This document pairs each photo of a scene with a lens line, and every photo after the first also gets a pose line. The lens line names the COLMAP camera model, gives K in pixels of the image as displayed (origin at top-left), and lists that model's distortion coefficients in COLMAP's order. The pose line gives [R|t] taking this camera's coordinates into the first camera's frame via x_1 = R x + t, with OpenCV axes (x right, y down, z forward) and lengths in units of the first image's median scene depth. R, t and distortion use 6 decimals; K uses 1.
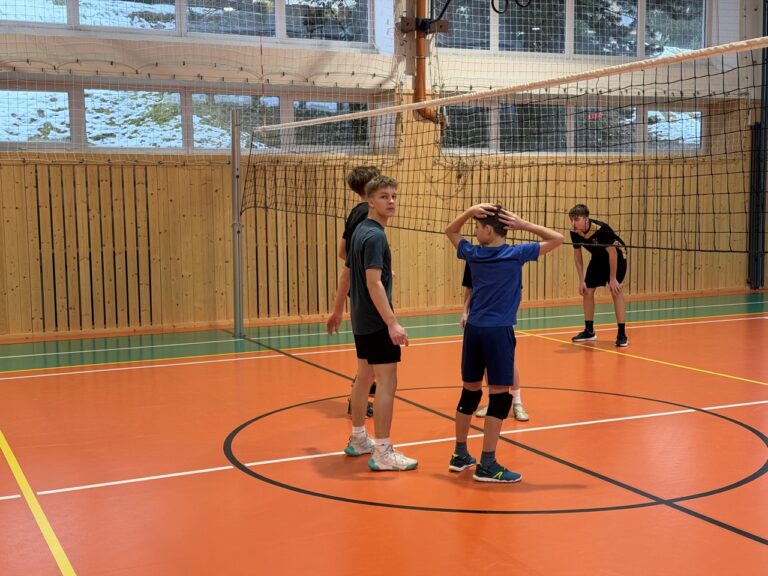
lens RADIAL K [[1071.0, 0, 384.0], [0, 1071.0, 288.0], [0, 0, 1]] dist [0.264253, -0.669127]
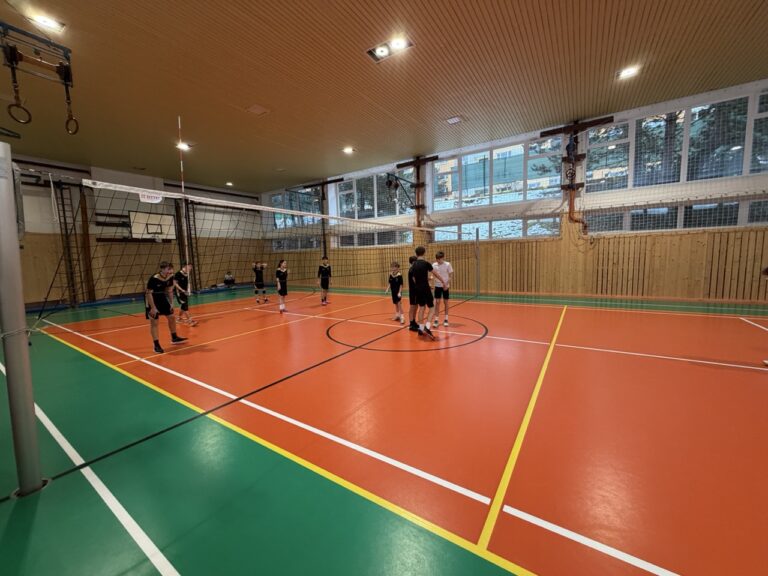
lens RADIAL K [[289.3, 0, 403.7], [0, 289.3, 285.4], [0, 0, 1]] dist [-0.000735, -0.000053]
pose [[0.546480, 0.081202, -0.833526, 0.413635], [-0.047822, 0.996690, 0.065744, -0.030822], [0.836105, 0.003933, 0.548555, 0.281520]]
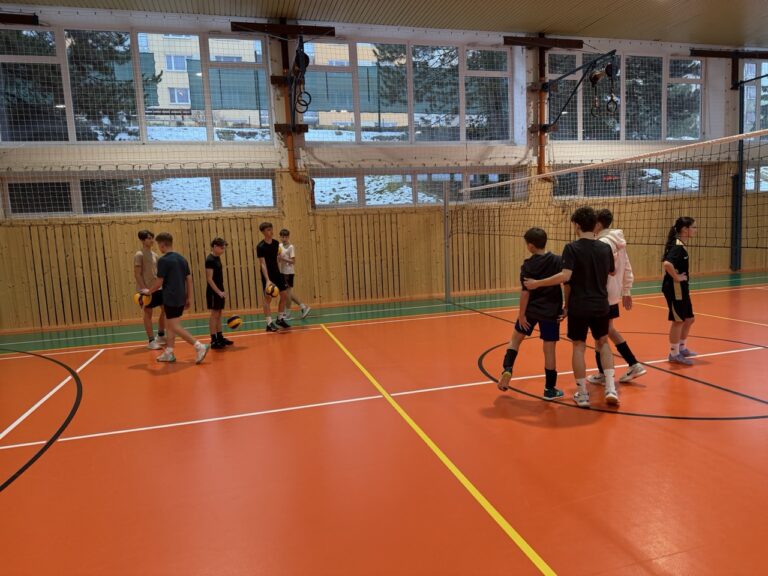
lens RADIAL K [[540.9, 0, 385.0], [0, 540.9, 294.1], [0, 0, 1]] dist [0.106315, -0.136655]
pose [[0.984057, -0.012475, -0.177414, -0.064899], [0.018868, 0.999230, 0.034391, -0.003576], [0.176849, -0.037190, 0.983535, 0.049726]]
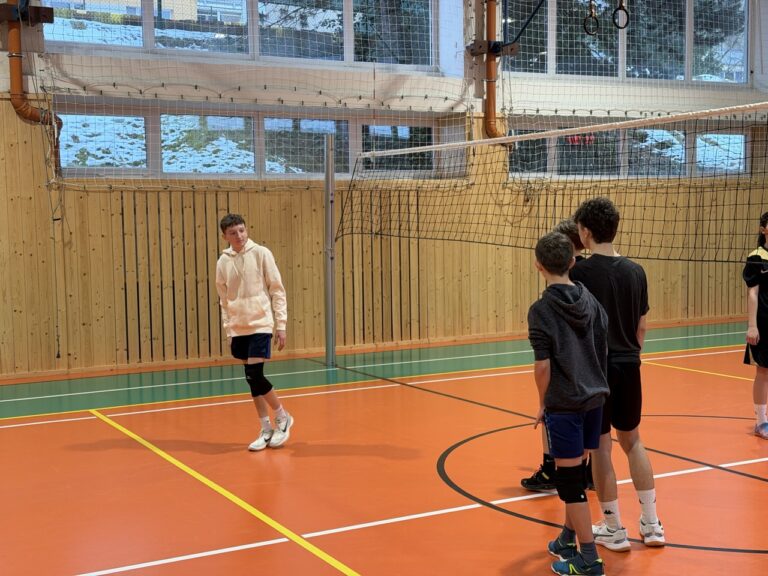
lens RADIAL K [[1071.0, 0, 384.0], [0, 1071.0, 288.0], [0, 0, 1]] dist [0.264253, -0.669127]
pose [[0.998810, -0.009049, 0.047928, -0.113562], [0.010177, 0.999675, -0.023359, -0.001576], [-0.047701, 0.023819, 0.998578, 0.022765]]
